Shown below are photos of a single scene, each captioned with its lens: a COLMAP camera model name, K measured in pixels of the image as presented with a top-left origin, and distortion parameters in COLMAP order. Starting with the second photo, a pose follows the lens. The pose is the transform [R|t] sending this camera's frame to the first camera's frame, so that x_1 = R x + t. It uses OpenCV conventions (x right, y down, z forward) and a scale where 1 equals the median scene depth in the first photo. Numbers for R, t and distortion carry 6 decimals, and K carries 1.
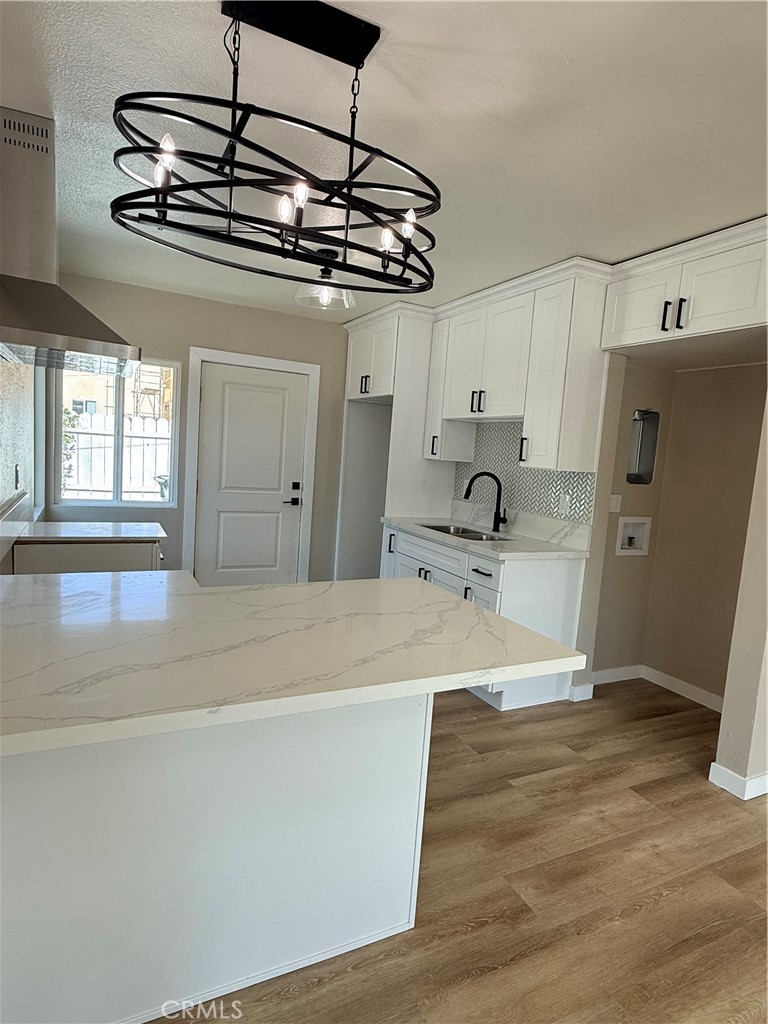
lens RADIAL K [[569.1, 0, 380.2], [0, 569.1, 512.5], [0, 0, 1]] dist [-0.002494, 0.000863]
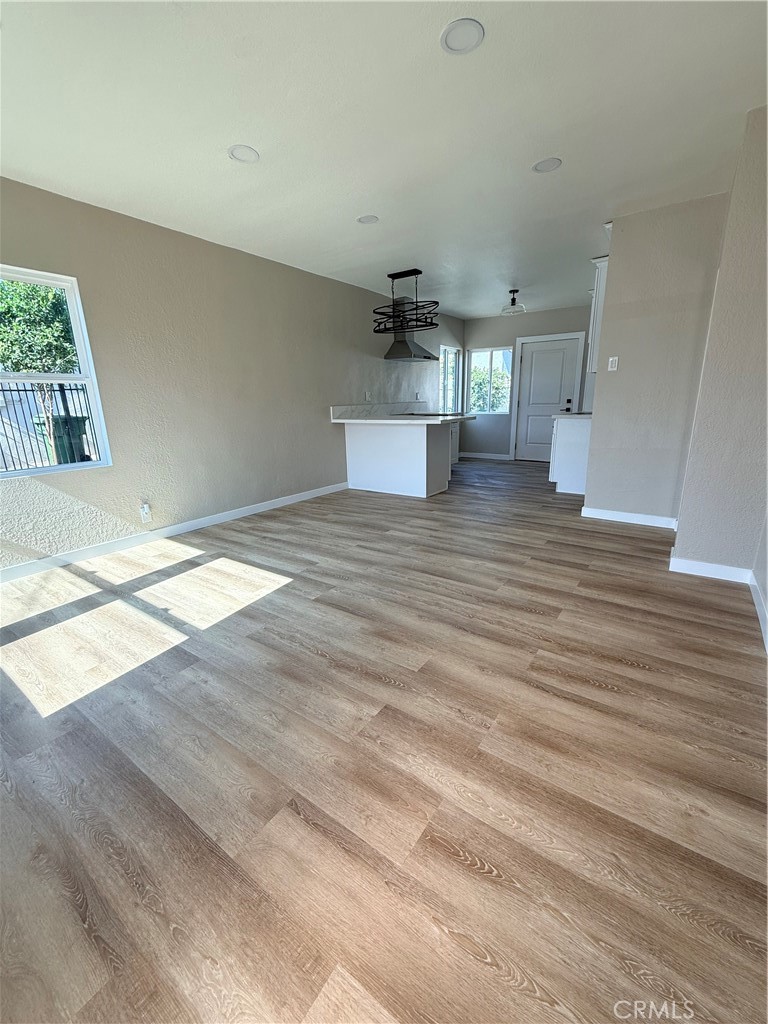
lens RADIAL K [[423.7, 0, 382.6], [0, 423.7, 513.7], [0, 0, 1]] dist [-0.000005, 0.000280]
pose [[0.470385, 0.148209, -0.869926, 1.339771], [-0.042729, 0.988465, 0.145300, 0.230863], [0.881426, -0.031176, 0.471292, -0.348967]]
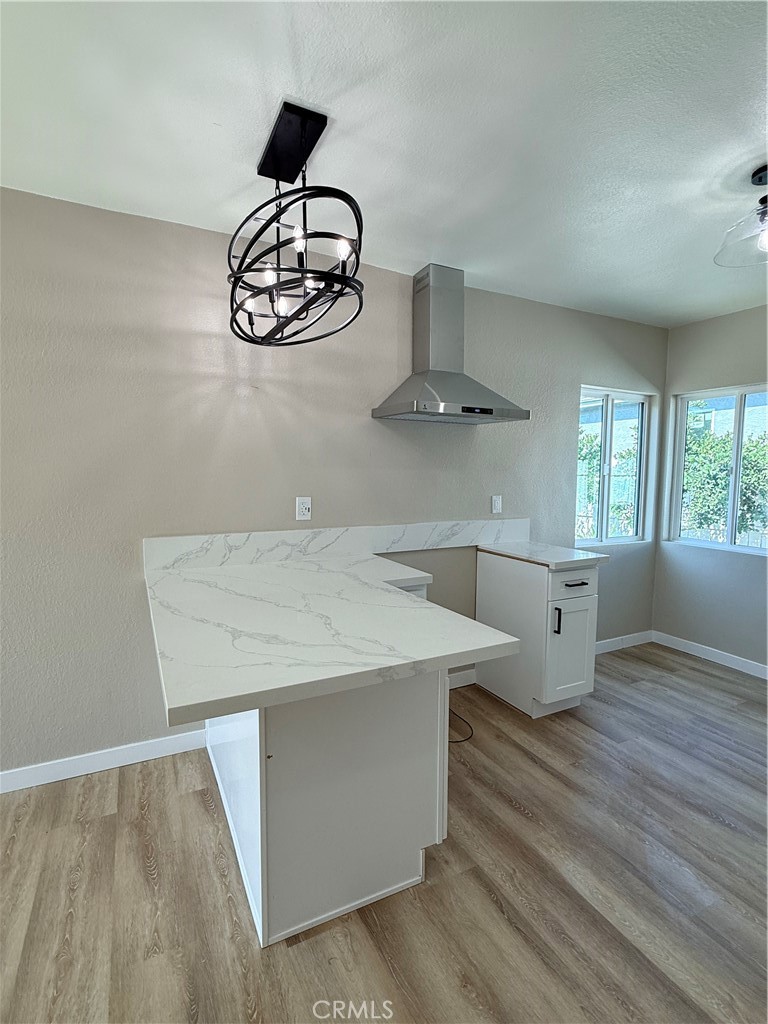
lens RADIAL K [[496.3, 0, 382.3], [0, 496.3, 512.4], [0, 0, 1]] dist [-0.000579, -0.000230]
pose [[0.011887, 0.009497, -0.999884, 0.483135], [-0.117449, 0.993046, 0.008036, -0.017683], [0.993008, 0.117340, 0.012920, 0.597529]]
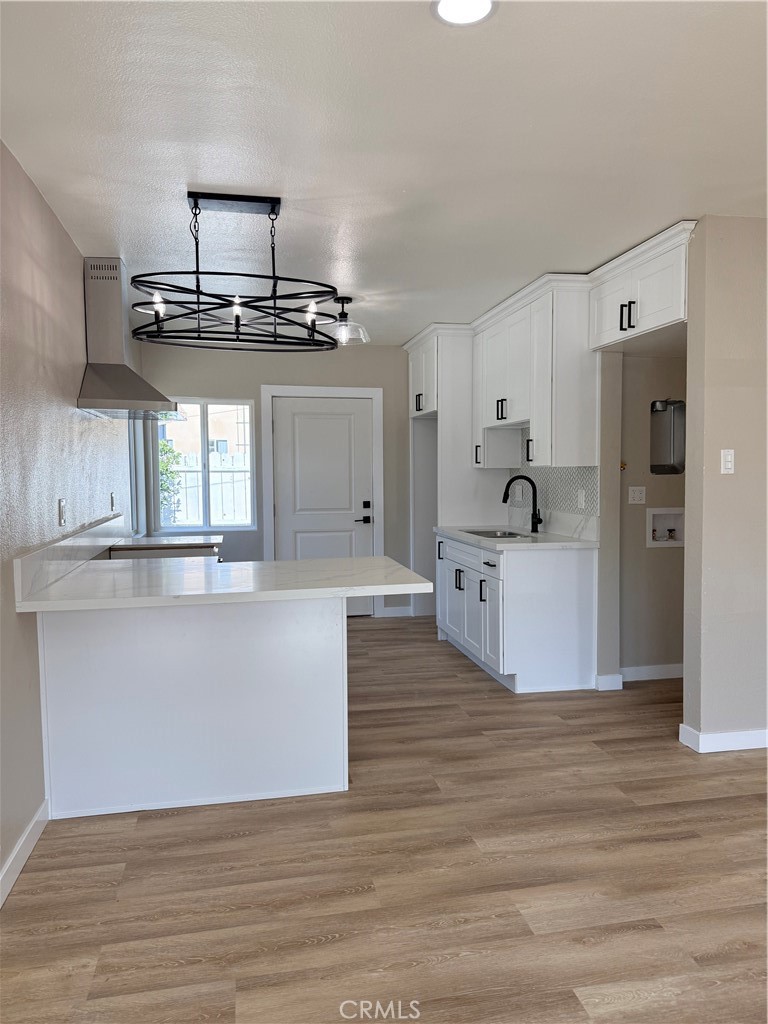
lens RADIAL K [[718.8, 0, 381.2], [0, 718.8, 514.9], [0, 0, 1]] dist [0.101032, -0.163279]
pose [[0.962271, -0.062909, -0.264720, 0.357582], [0.047692, 0.996840, -0.063529, 0.089885], [0.267880, 0.048507, 0.962230, -0.407522]]
